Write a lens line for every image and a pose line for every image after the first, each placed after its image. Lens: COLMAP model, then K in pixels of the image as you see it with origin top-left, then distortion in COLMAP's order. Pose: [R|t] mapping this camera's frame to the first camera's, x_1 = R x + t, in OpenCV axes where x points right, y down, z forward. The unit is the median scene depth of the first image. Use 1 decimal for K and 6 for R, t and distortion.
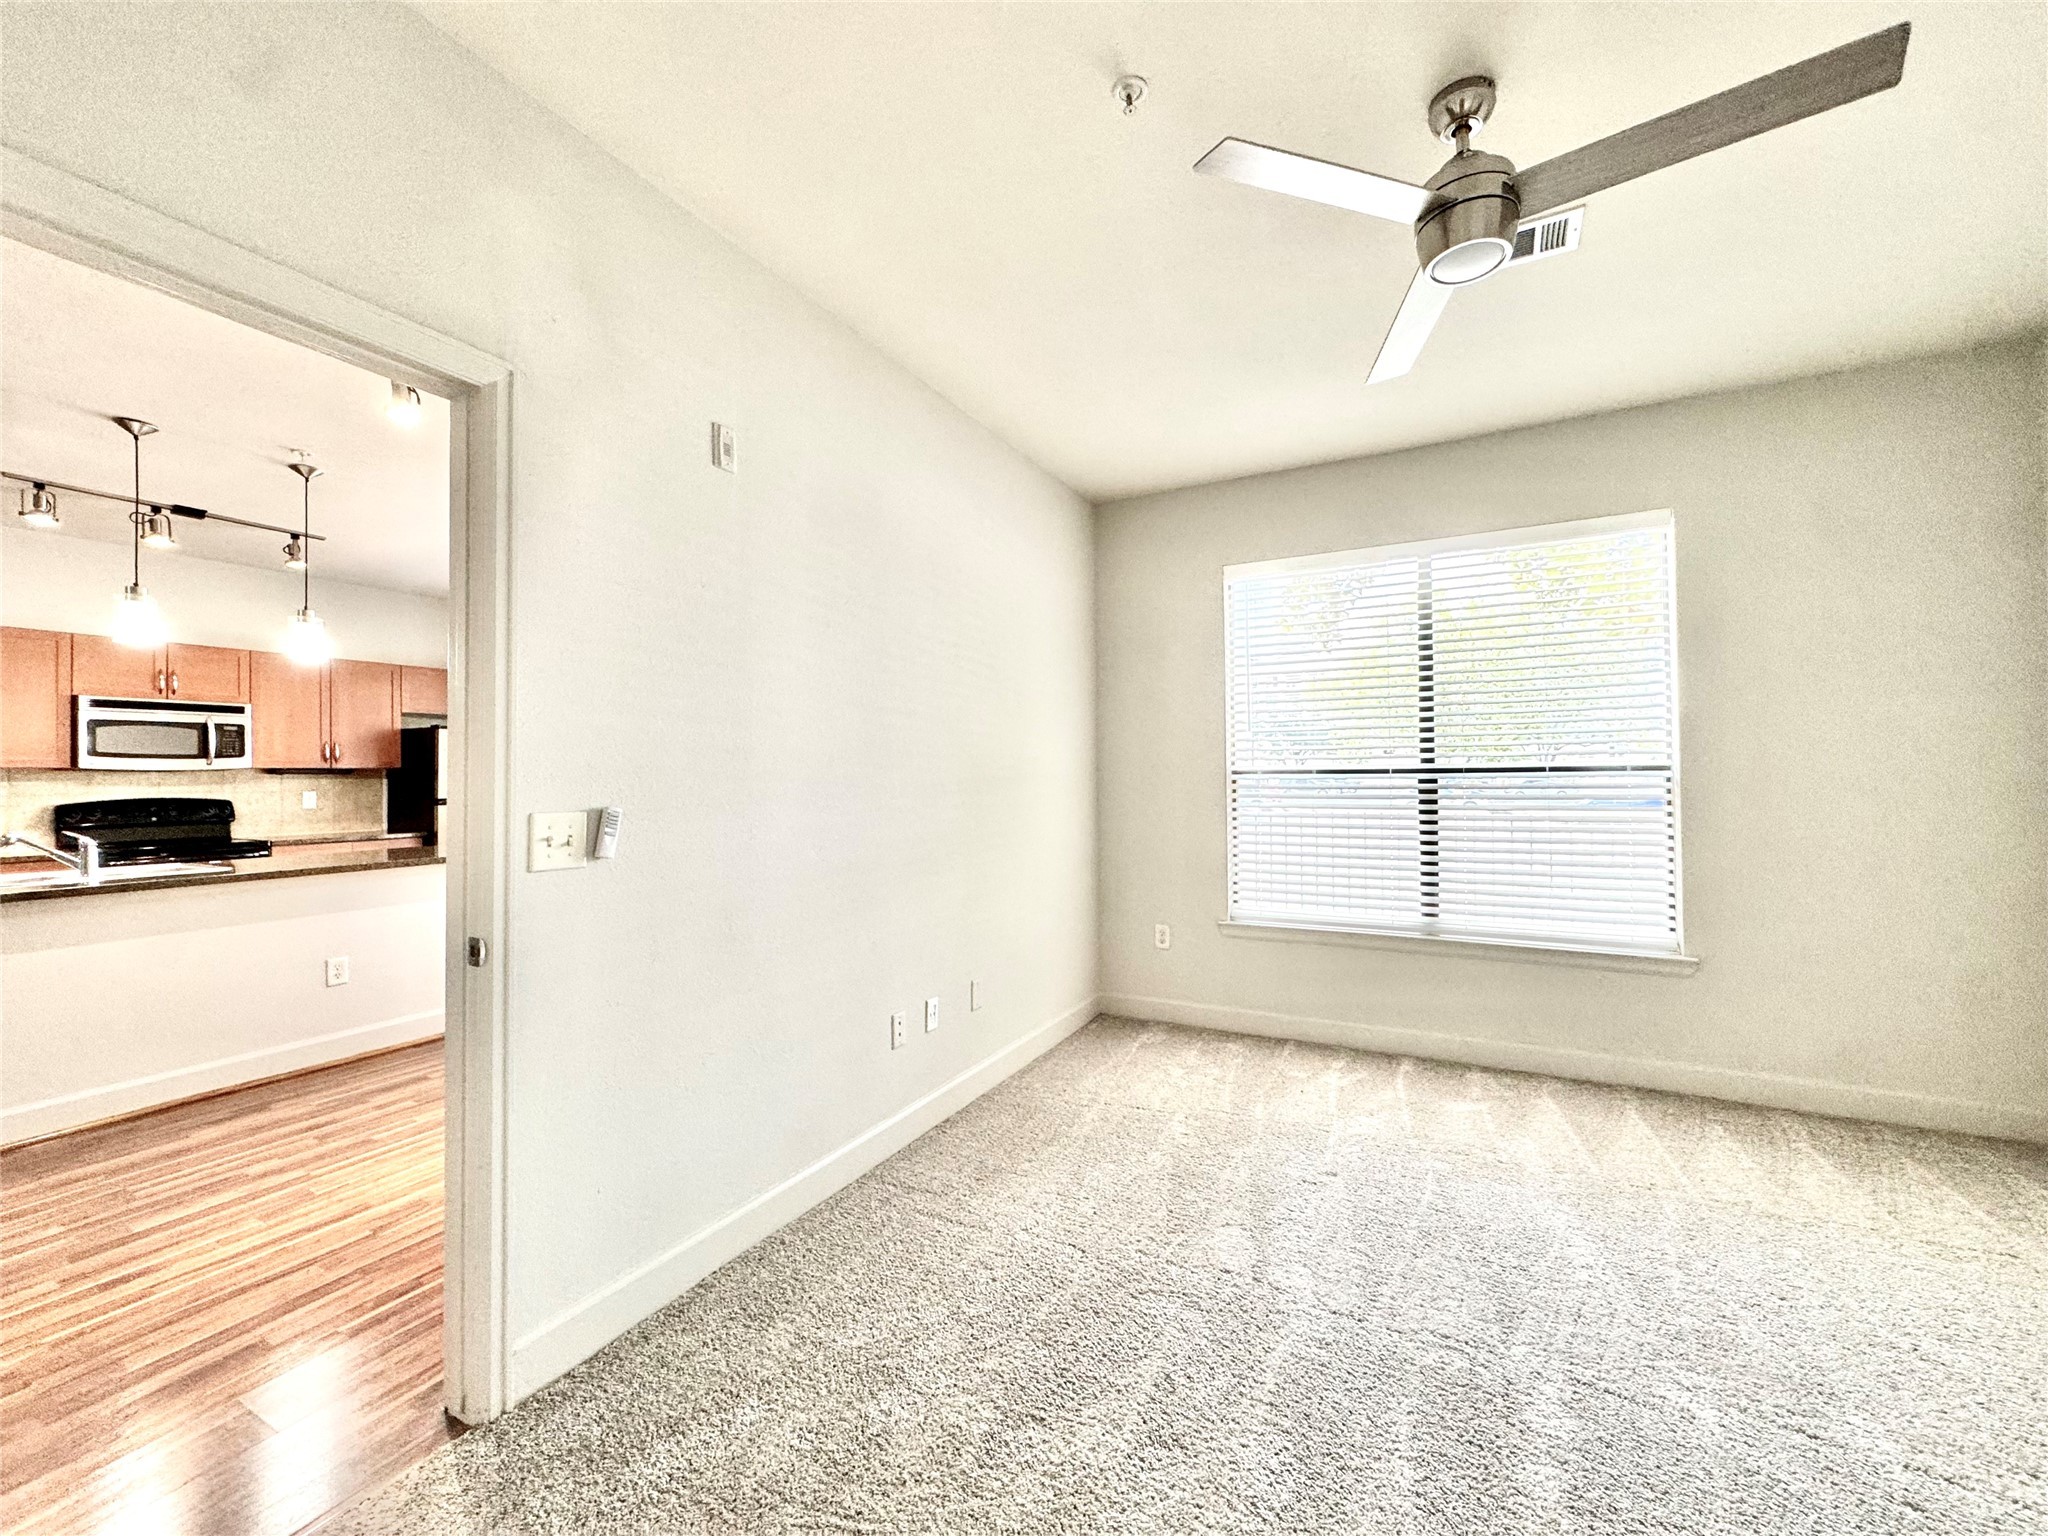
lens RADIAL K [[817.3, 0, 1012.0], [0, 817.3, 763.6], [0, 0, 1]] dist [-0.002343, -0.000711]
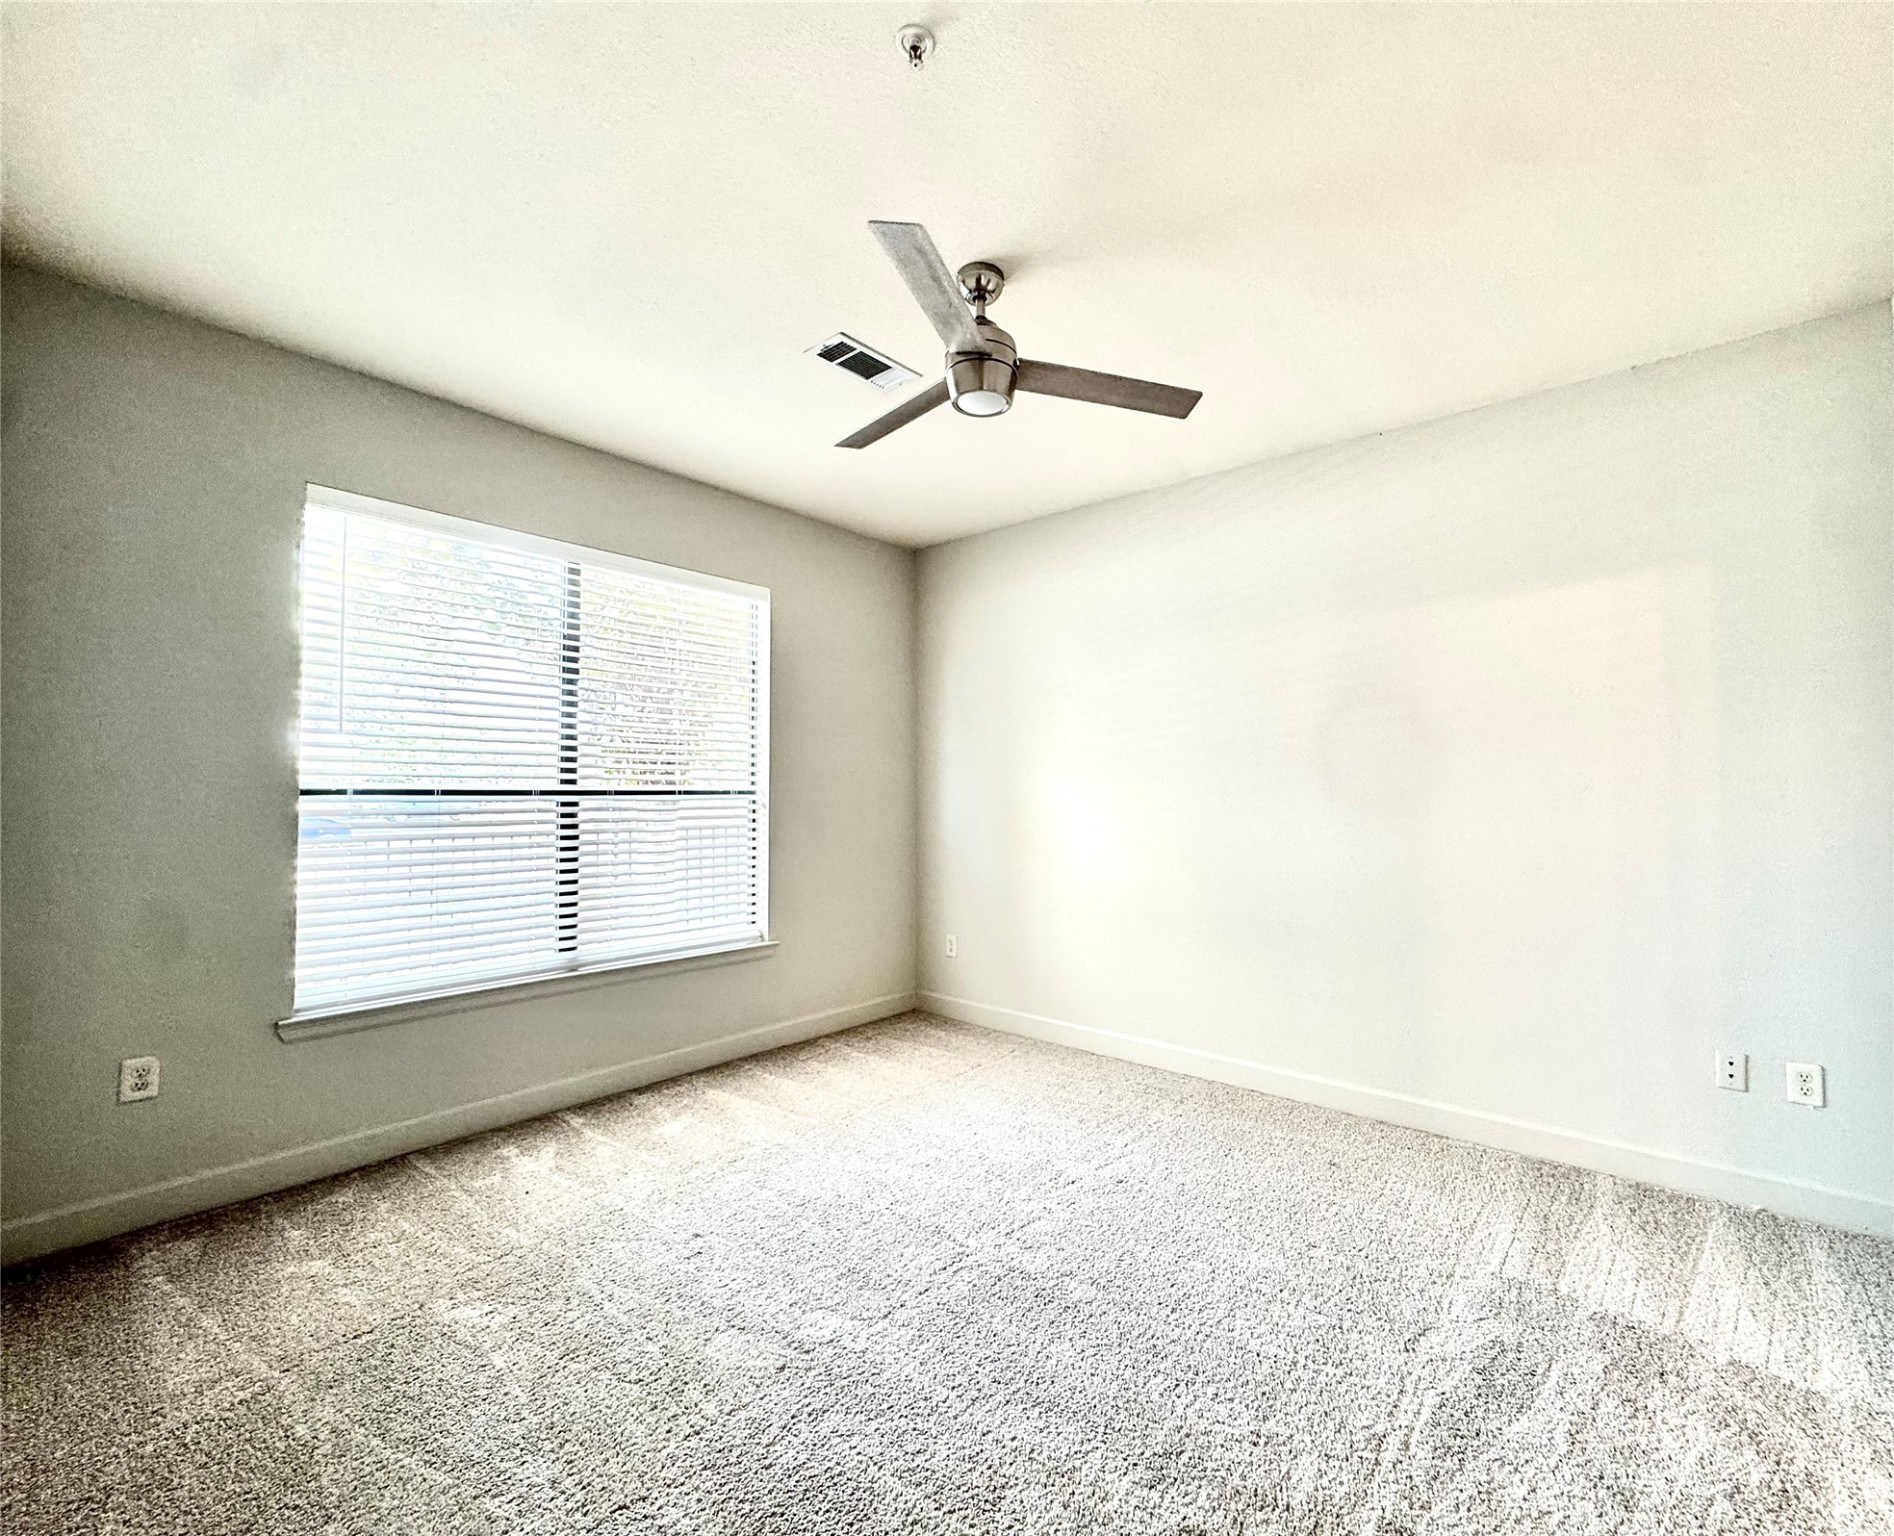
lens RADIAL K [[821.1, 0, 1030.3], [0, 821.1, 763.6], [0, 0, 1]] dist [-0.003440, -0.001152]
pose [[0.161150, 0.044159, 0.985942, -0.343687], [-0.018399, 0.998959, -0.041735, 0.005186], [-0.986758, -0.011414, 0.161794, 0.355553]]
